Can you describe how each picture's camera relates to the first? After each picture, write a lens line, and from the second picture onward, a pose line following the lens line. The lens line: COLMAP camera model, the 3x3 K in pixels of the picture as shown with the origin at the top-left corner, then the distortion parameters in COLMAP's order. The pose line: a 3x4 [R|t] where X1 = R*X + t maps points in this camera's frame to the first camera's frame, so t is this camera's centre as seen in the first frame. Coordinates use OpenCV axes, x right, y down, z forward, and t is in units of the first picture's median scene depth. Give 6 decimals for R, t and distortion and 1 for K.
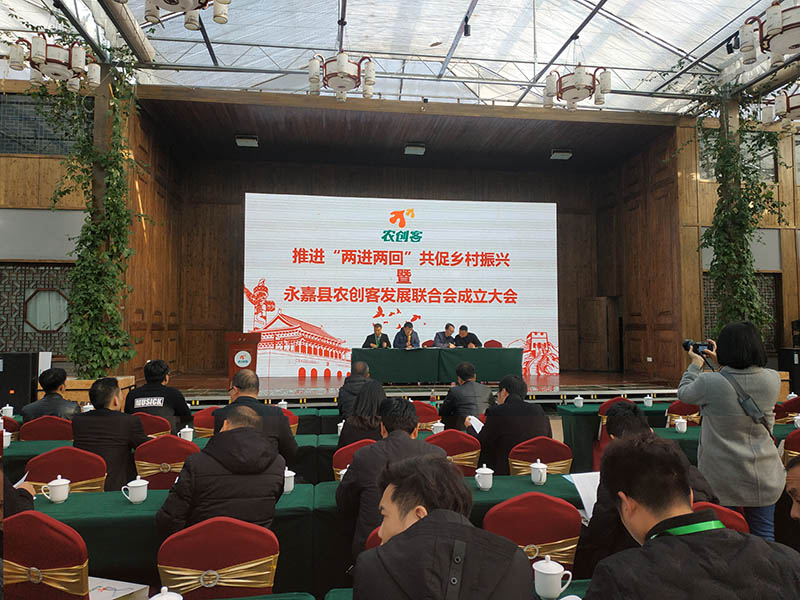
lens RADIAL K [[572.1, 0, 400.0], [0, 572.1, 300.0], [0, 0, 1]] dist [0.003246, -0.006865]
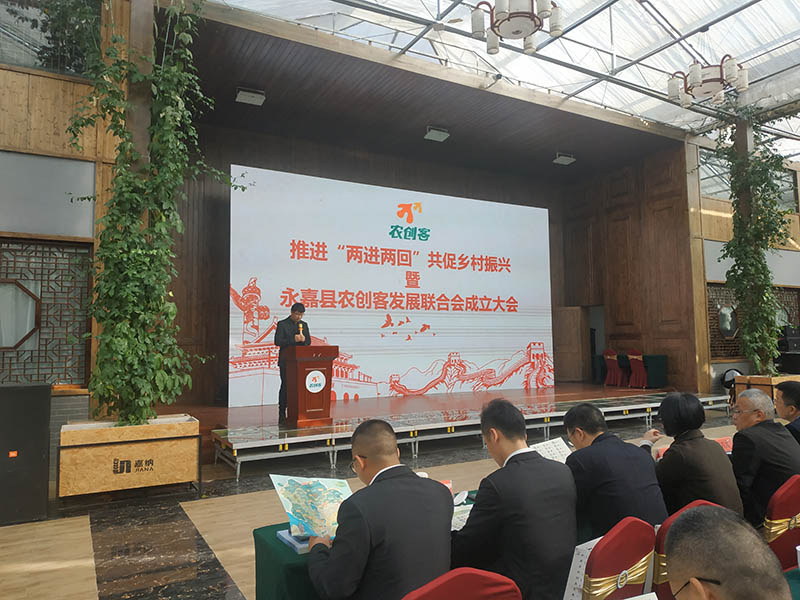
lens RADIAL K [[572.1, 0, 400.0], [0, 572.1, 300.0], [0, 0, 1]] dist [0.003246, -0.006865]
pose [[0.929144, 0.014883, 0.369419, -0.329704], [-0.005221, 0.999618, -0.027140, 0.012975], [-0.369682, 0.023289, 0.928867, 0.205626]]
